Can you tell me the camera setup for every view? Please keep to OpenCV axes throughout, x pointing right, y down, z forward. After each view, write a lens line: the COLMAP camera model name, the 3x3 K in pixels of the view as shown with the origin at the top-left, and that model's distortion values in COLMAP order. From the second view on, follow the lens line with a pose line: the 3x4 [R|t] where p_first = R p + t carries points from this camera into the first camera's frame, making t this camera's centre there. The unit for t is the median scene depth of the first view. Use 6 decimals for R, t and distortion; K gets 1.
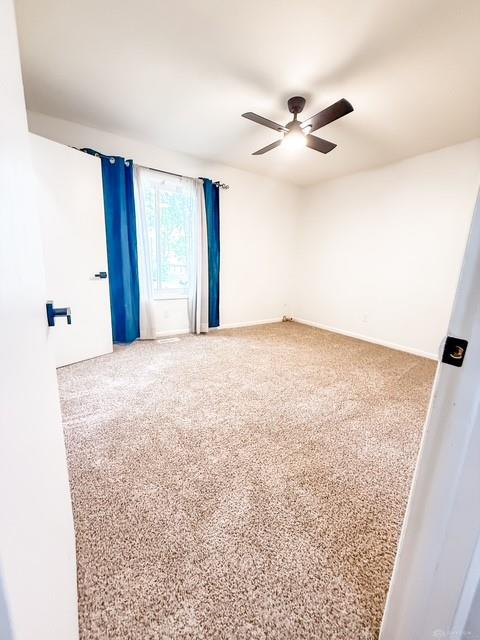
lens RADIAL K [[257.5, 0, 239.4], [0, 257.5, 319.7], [0, 0, 1]] dist [0.001379, -0.000076]
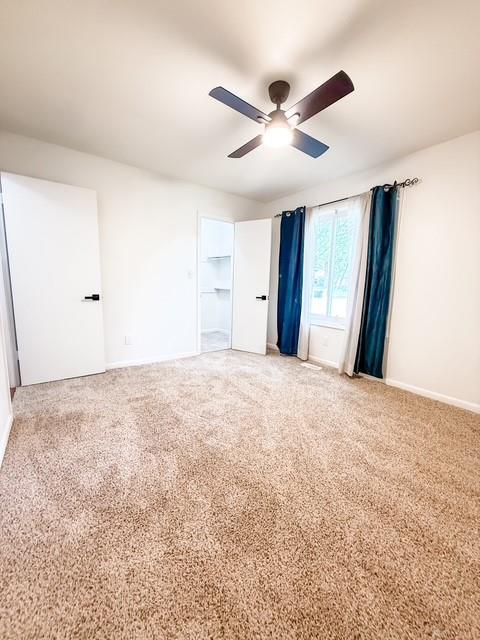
lens RADIAL K [[257.5, 0, 238.8], [0, 257.5, 320.4], [0, 0, 1]] dist [0.001379, -0.000076]
pose [[0.043276, 0.108489, -0.993155, 0.744107], [-0.237808, 0.966633, 0.095230, -0.130200], [0.970348, 0.232059, 0.067632, 0.672592]]
